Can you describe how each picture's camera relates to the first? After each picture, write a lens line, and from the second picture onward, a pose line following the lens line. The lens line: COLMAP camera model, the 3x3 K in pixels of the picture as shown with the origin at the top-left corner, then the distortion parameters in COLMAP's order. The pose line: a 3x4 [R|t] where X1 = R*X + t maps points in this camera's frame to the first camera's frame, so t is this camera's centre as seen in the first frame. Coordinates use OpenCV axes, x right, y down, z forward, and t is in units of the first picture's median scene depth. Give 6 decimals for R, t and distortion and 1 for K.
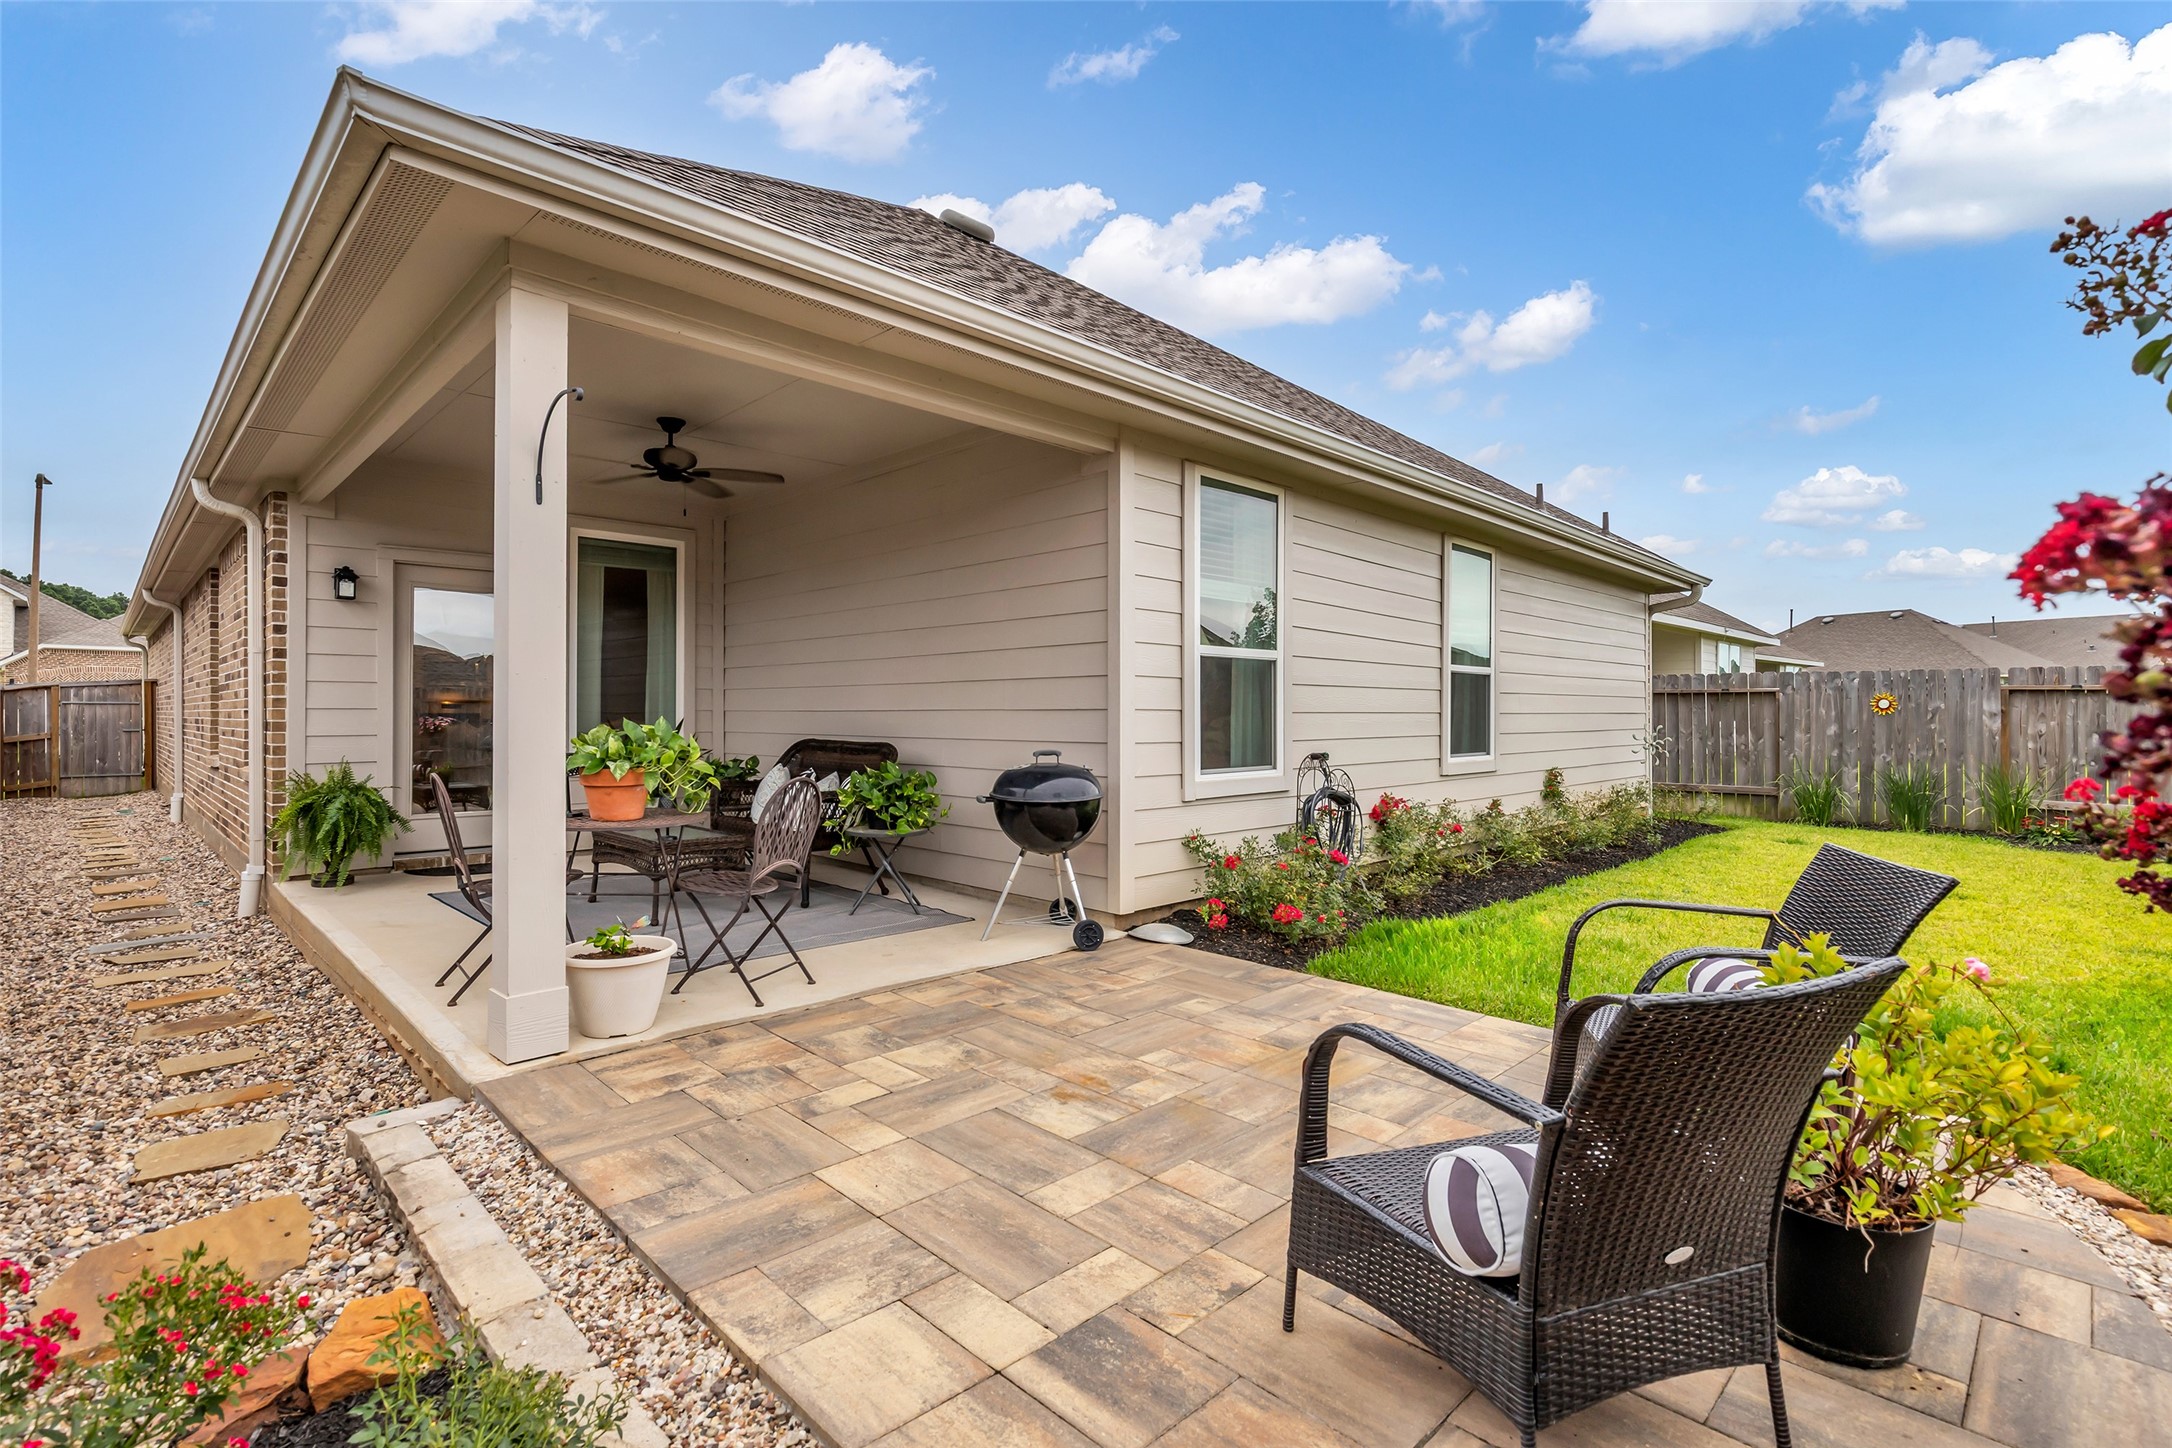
lens RADIAL K [[1015.7, 0, 1076.2], [0, 1015.7, 716.1], [0, 0, 1]] dist [-0.011048, 0.000886]
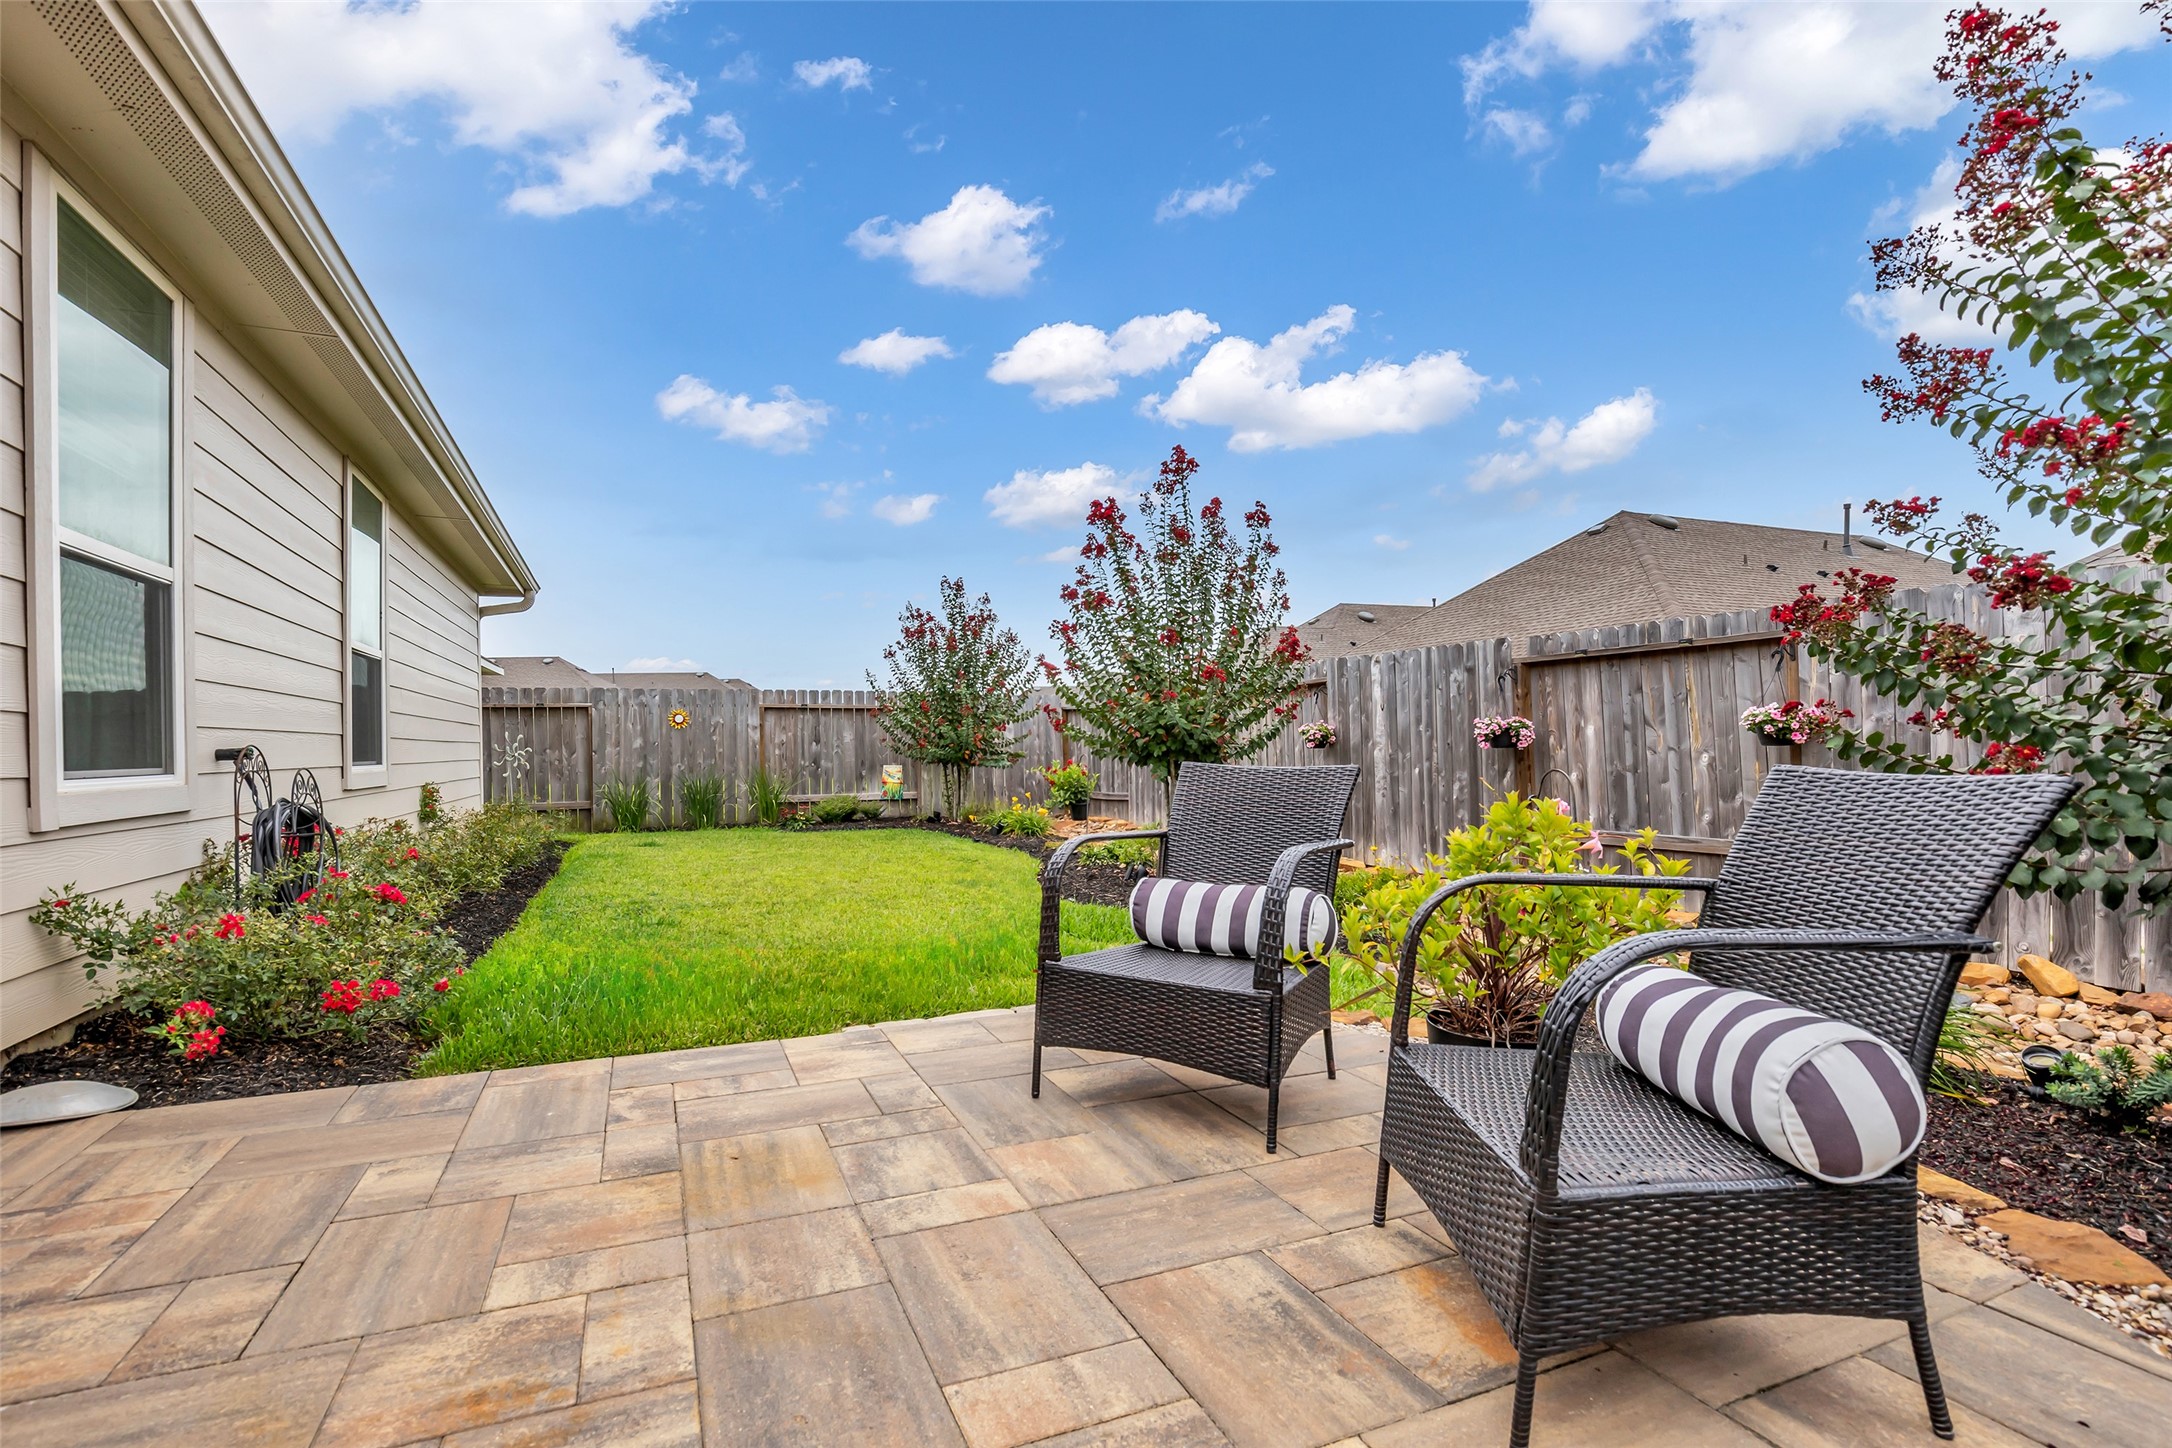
lens RADIAL K [[1015.7, 0, 1084.0], [0, 1015.7, 745.9], [0, 0, 1]] dist [-0.011048, 0.000886]
pose [[0.369900, -0.010527, 0.929012, -0.208437], [0.022435, 0.999745, 0.002395, 0.069158], [-0.928800, 0.019957, 0.370042, 0.456642]]
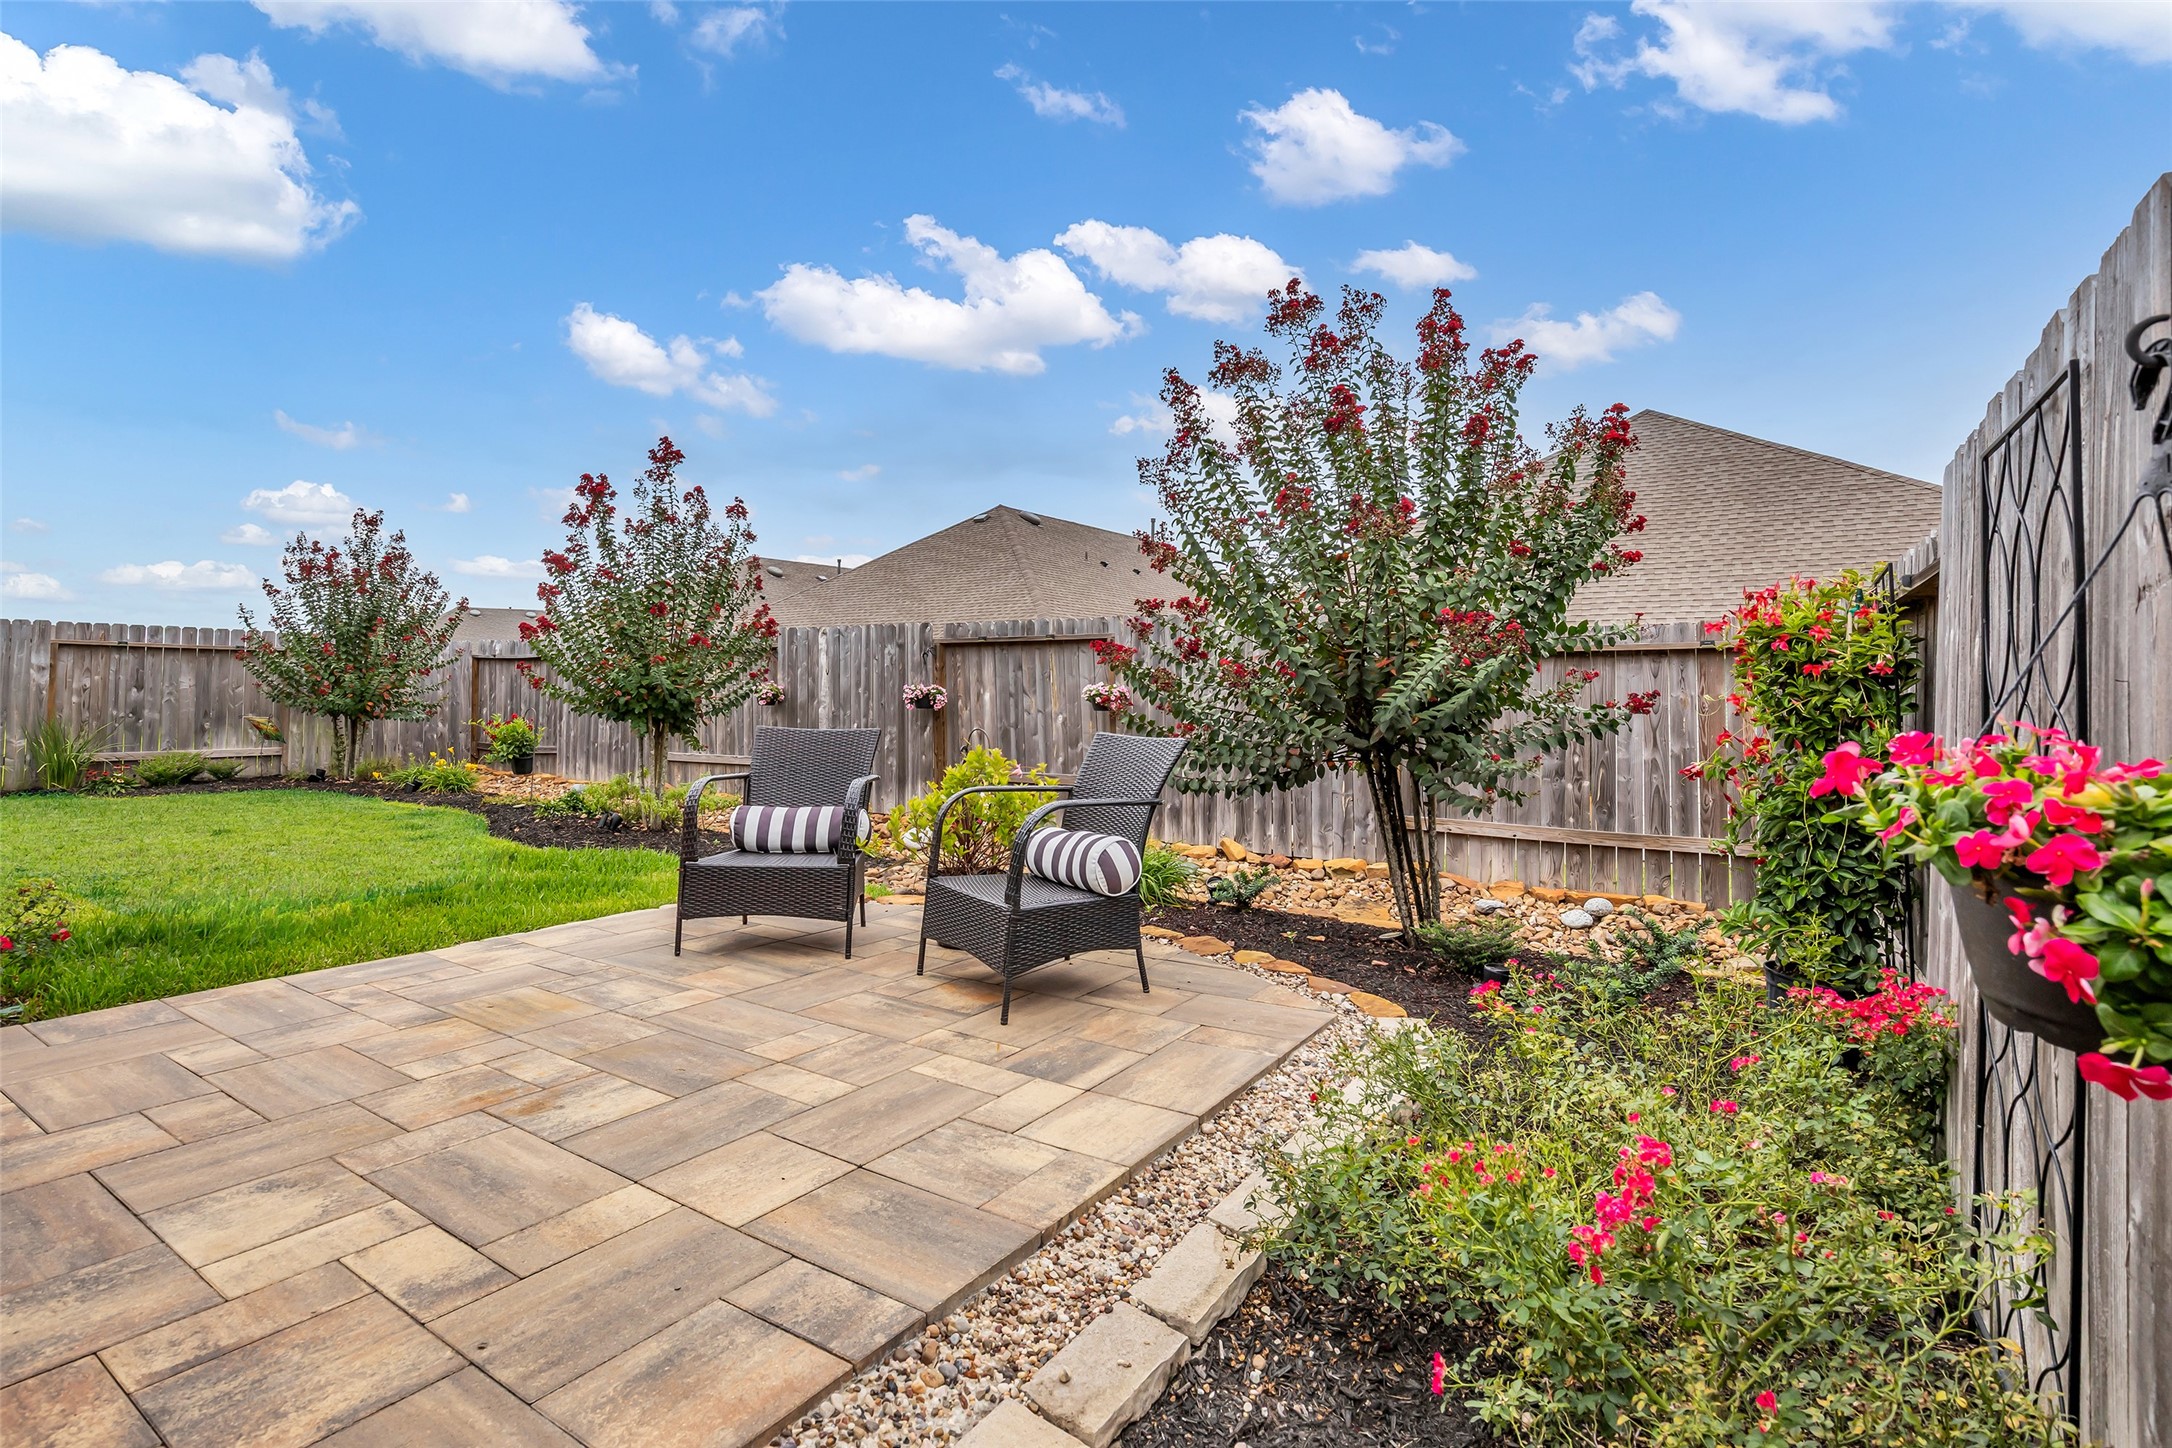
lens RADIAL K [[1015.7, 0, 1081.1], [0, 1015.7, 659.8], [0, 0, 1]] dist [-0.011048, 0.000886]
pose [[-0.196487, 0.025876, 0.980165, -0.602291], [0.001064, 0.999657, -0.026178, 0.043460], [-0.980506, -0.004101, -0.196447, 0.538386]]
